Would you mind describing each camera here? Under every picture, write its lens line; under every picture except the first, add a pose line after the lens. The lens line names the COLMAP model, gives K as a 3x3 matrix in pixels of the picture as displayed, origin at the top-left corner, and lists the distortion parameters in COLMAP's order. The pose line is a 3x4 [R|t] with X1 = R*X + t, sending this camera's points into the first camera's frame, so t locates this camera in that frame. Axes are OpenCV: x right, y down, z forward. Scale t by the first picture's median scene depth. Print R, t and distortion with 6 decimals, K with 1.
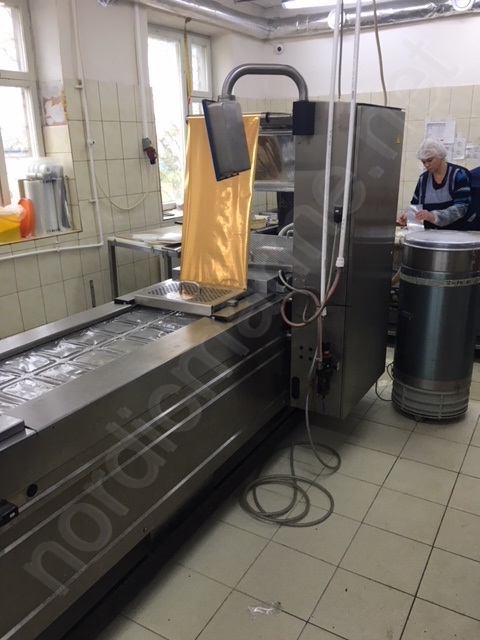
lens RADIAL K [[550.5, 0, 240.0], [0, 550.5, 320.0], [0, 0, 1]] dist [0.013221, 0.001248]
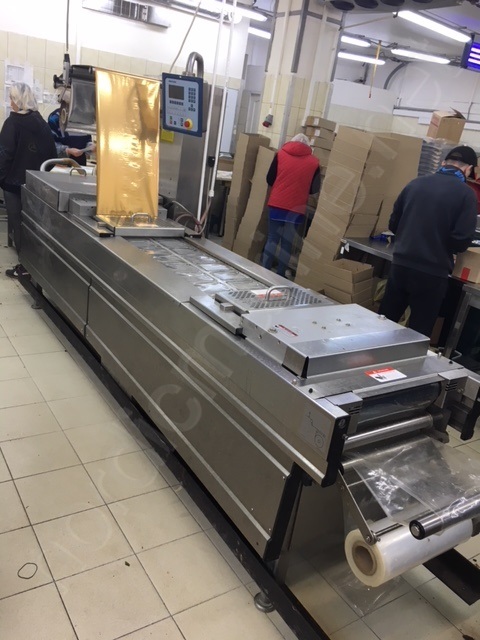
lens RADIAL K [[550.5, 0, 240.0], [0, 550.5, 320.0], [0, 0, 1]] dist [0.013221, 0.001248]
pose [[0.433607, -0.238029, 0.869095, -0.774524], [0.129149, 0.970939, 0.201487, -0.040201], [-0.891799, 0.024876, 0.451748, 0.160044]]
